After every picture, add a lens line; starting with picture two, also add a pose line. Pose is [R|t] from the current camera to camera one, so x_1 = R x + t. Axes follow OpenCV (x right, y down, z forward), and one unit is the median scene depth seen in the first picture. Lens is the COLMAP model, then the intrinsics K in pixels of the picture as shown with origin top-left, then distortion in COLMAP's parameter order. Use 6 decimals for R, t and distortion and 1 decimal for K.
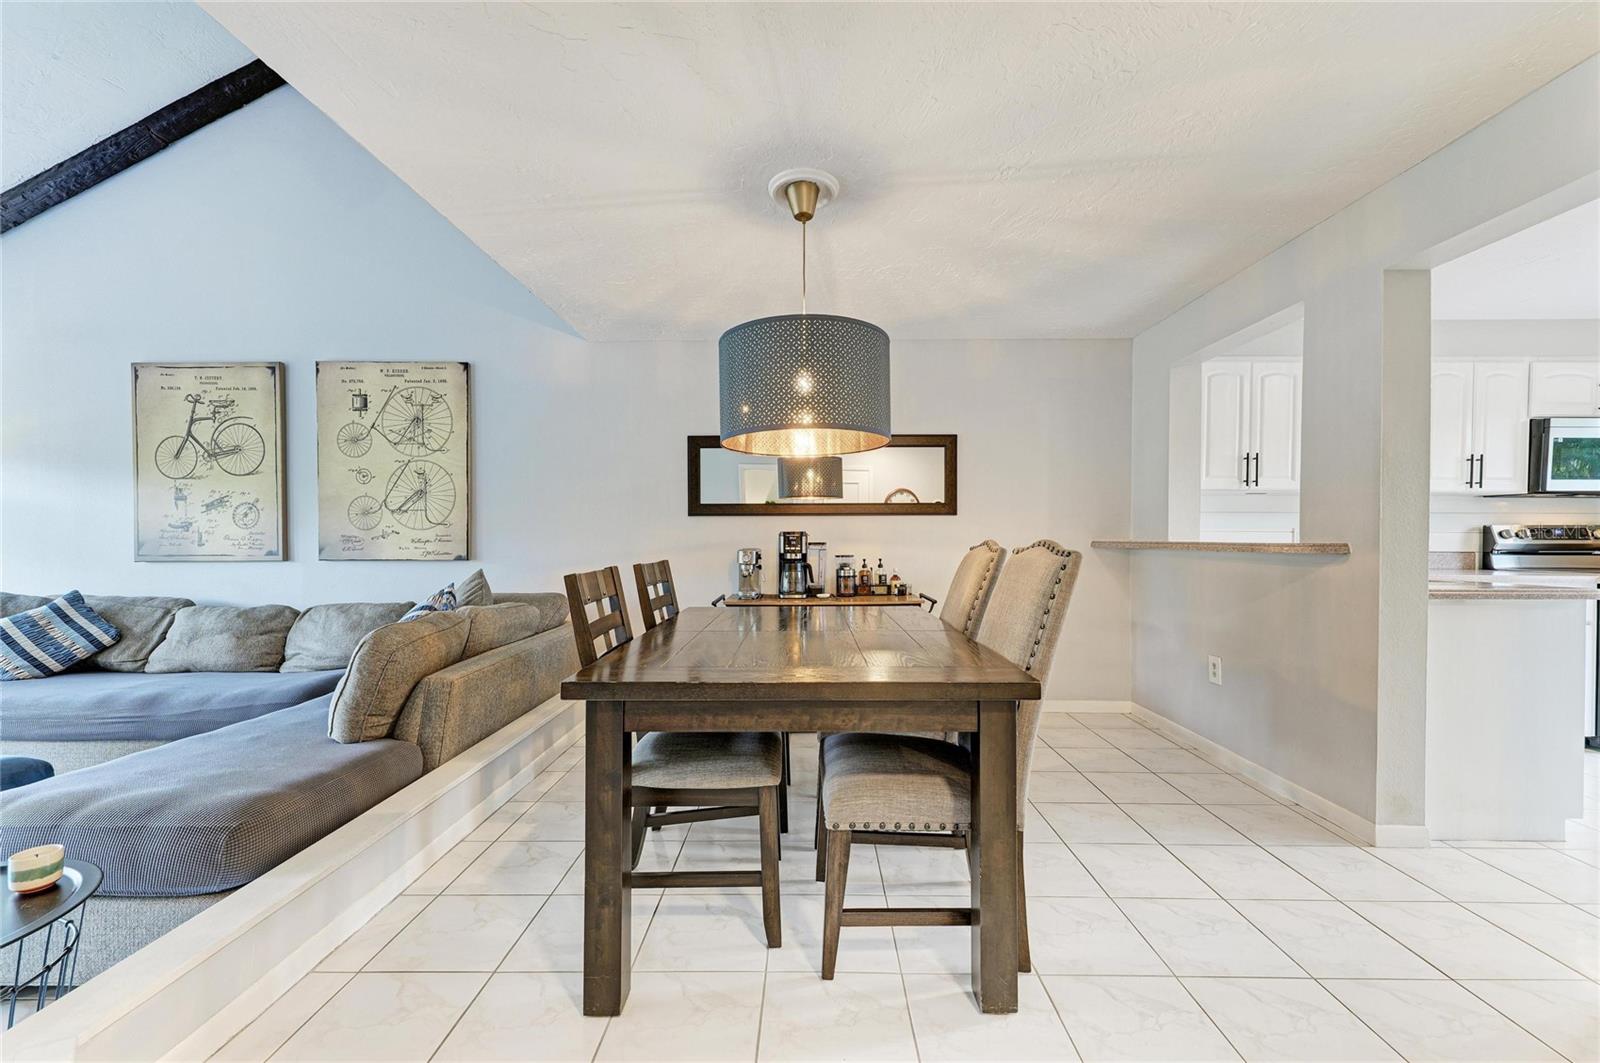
lens RADIAL K [[630.2, 0, 809.5], [0, 630.2, 546.8], [0, 0, 1]] dist [0.021151, -0.007141]
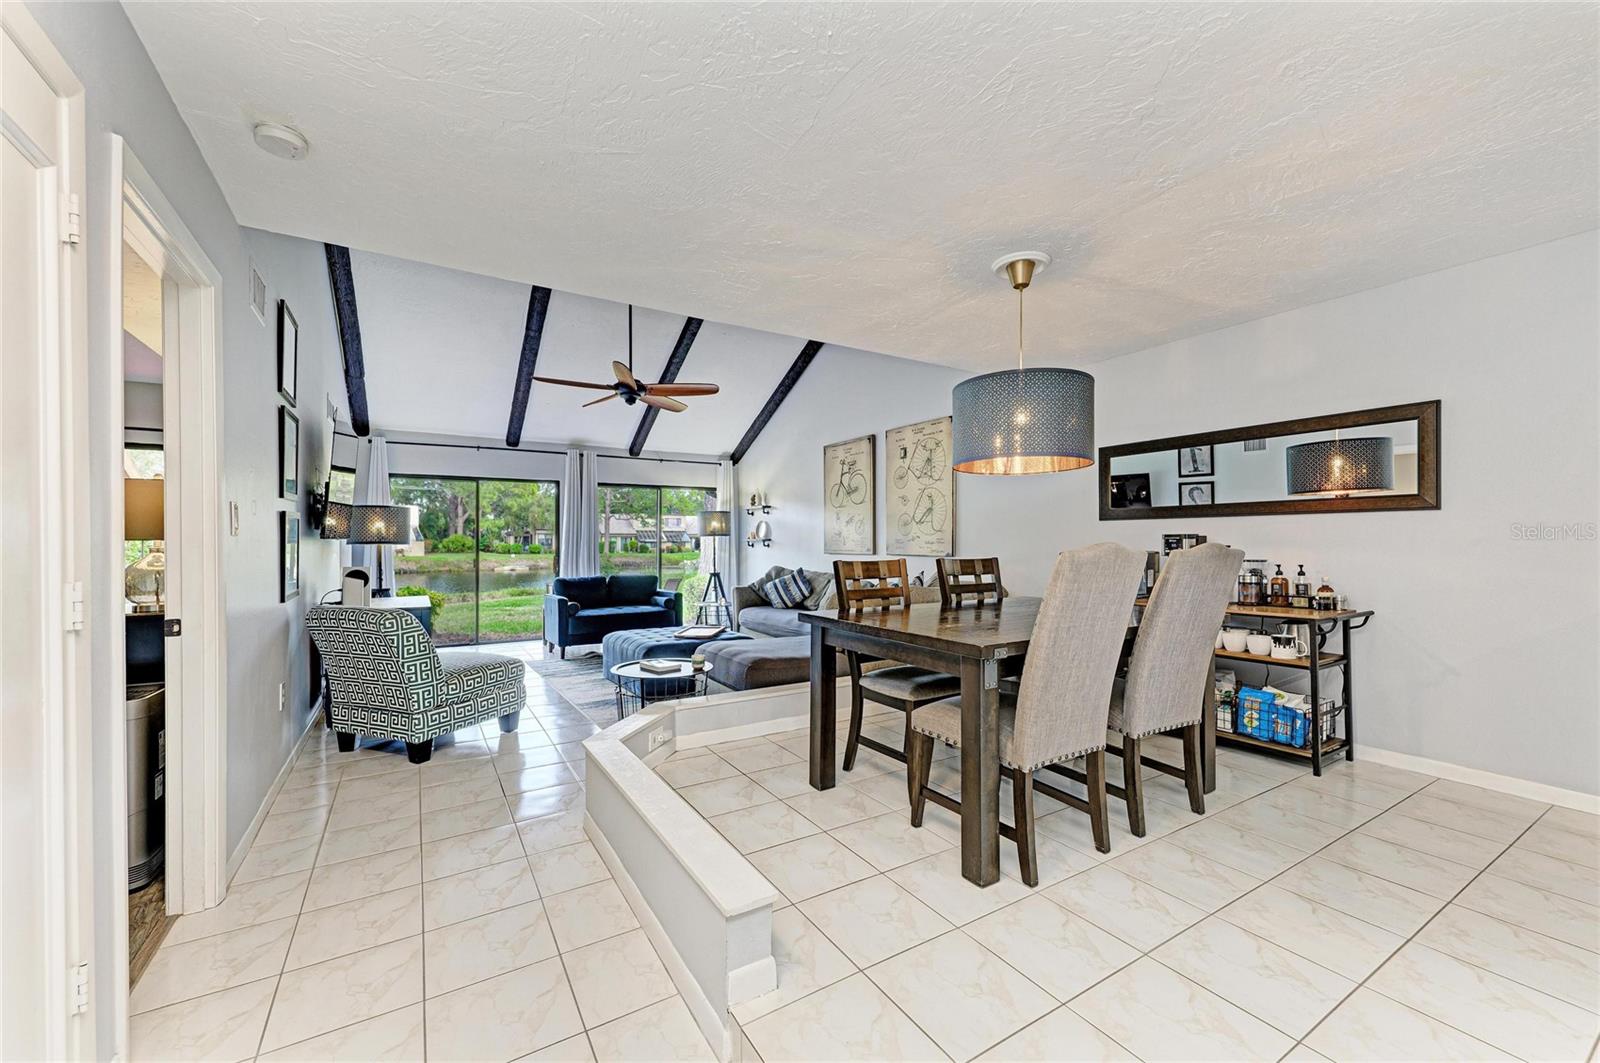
lens RADIAL K [[634.0, 0, 805.7], [0, 634.0, 539.5], [0, 0, 1]] dist [0.010425, 0.000136]
pose [[0.530250, -0.001546, -0.847840, 0.475180], [-0.013908, 0.999848, -0.010521, 0.002949], [0.847728, 0.017371, 0.530147, -0.016291]]
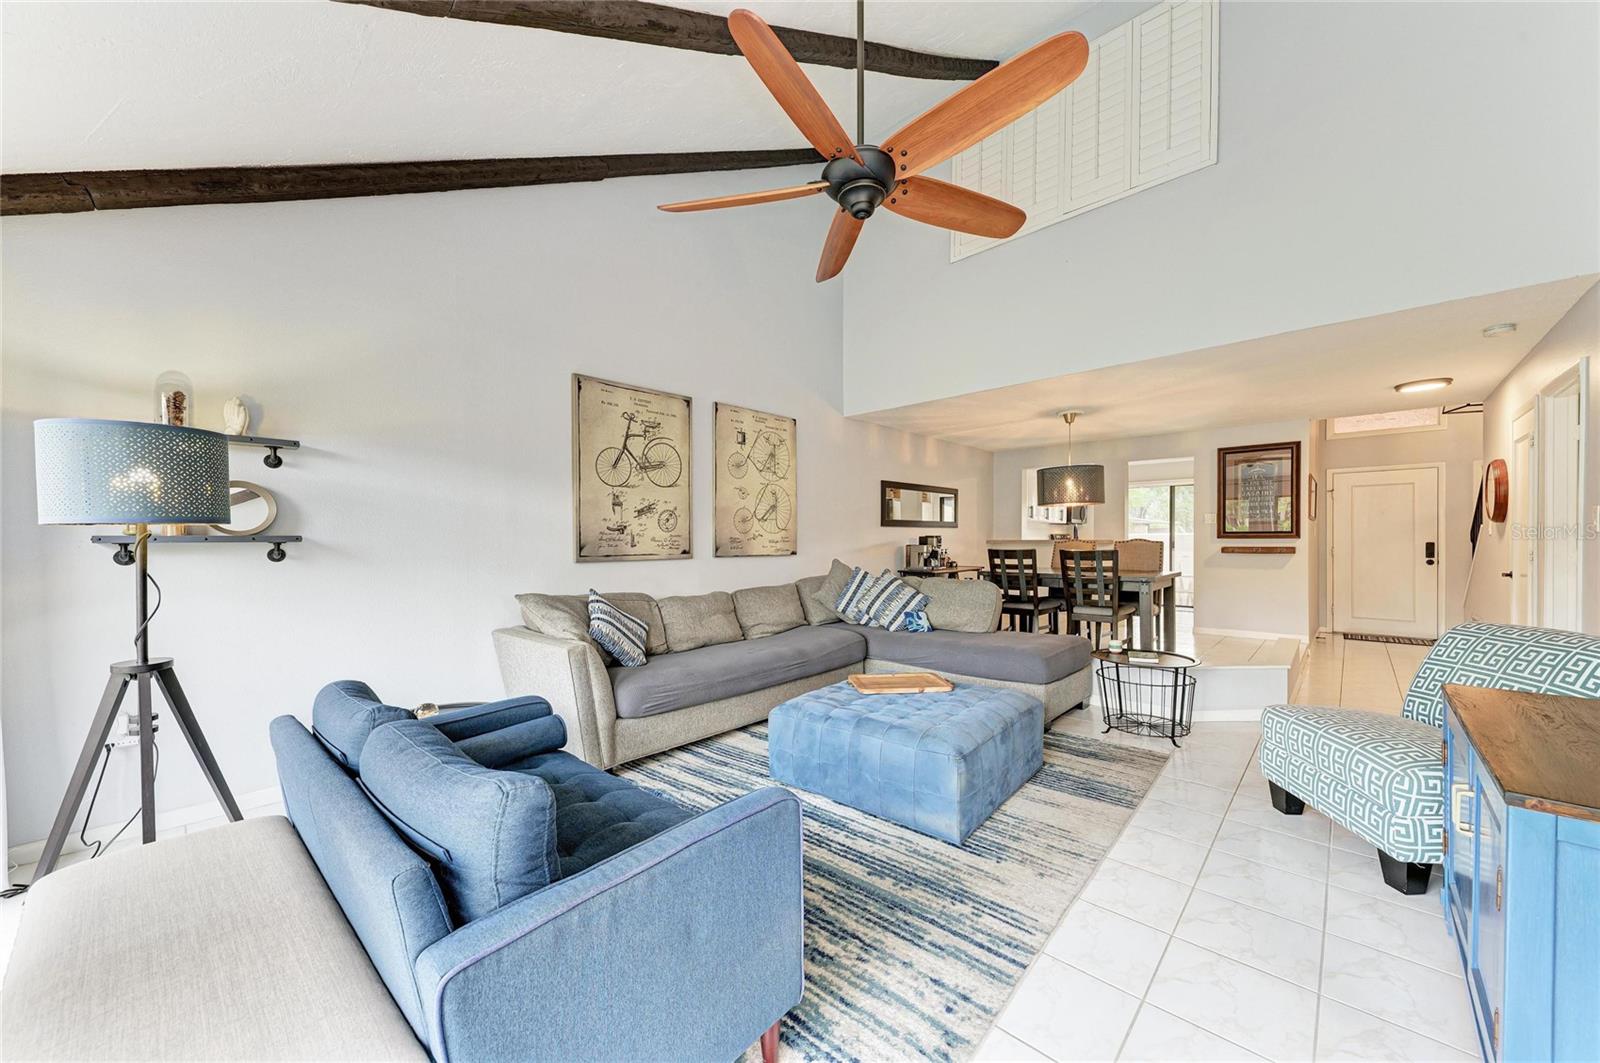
lens RADIAL K [[580.8, 0, 797.8], [0, 580.8, 548.3], [0, 0, 1]] dist [0.010007, 0.000018]
pose [[0.681045, -0.013315, 0.732121, -1.522213], [0.015344, 0.999875, 0.003912, 0.001679], [-0.732081, 0.008569, 0.681164, 0.083351]]
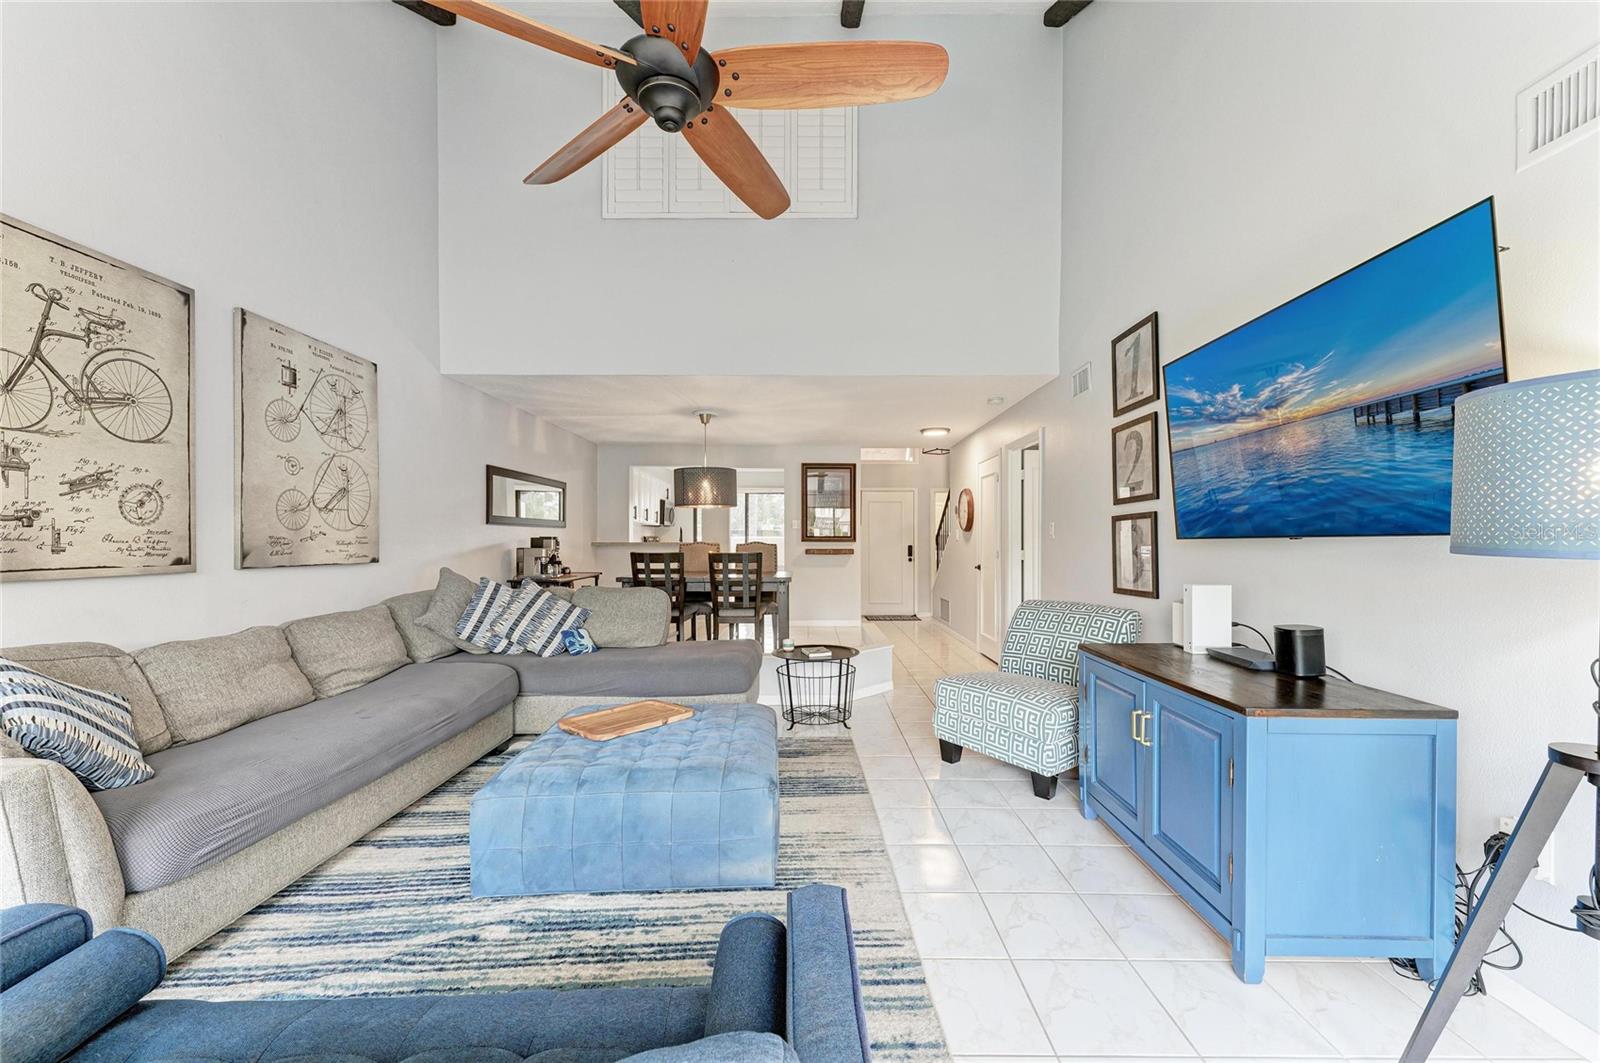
lens RADIAL K [[630.2, 0, 809.5], [0, 630.2, 546.8], [0, 0, 1]] dist [0.021151, -0.007141]
pose [[-0.008922, -0.008254, 0.999926, -1.547792], [0.014644, 0.999858, 0.008384, -0.001622], [-0.999853, 0.014718, -0.008800, 0.330345]]
